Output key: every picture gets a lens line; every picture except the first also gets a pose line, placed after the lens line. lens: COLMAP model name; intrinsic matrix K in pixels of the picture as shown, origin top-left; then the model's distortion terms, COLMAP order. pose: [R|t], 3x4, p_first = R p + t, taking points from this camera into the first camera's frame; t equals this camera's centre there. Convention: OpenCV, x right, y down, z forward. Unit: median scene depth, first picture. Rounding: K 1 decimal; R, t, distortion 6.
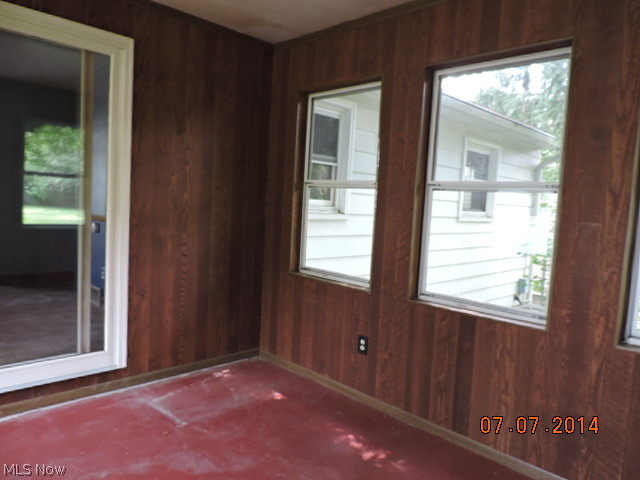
lens RADIAL K [[459.7, 0, 320.1], [0, 459.7, 242.7], [0, 0, 1]] dist [-0.006128, -0.006582]
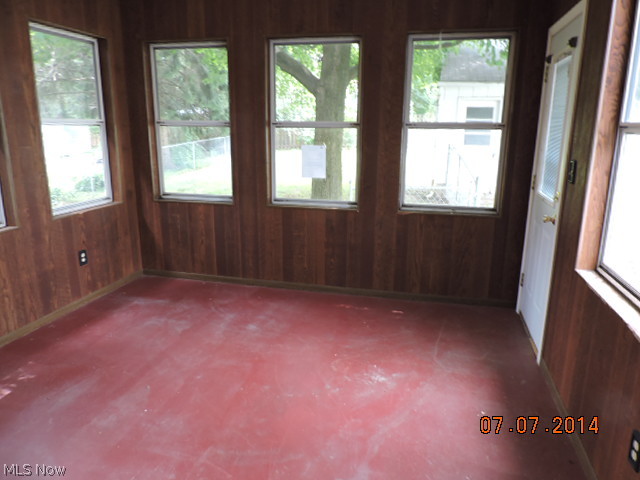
lens RADIAL K [[459.7, 0, 320.1], [0, 459.7, 242.7], [0, 0, 1]] dist [-0.006128, -0.006582]
pose [[-0.528274, -0.262799, 0.807380, -1.119972], [0.033588, 0.943683, 0.329142, -0.190810], [-0.848409, 0.200995, -0.489697, 0.909755]]
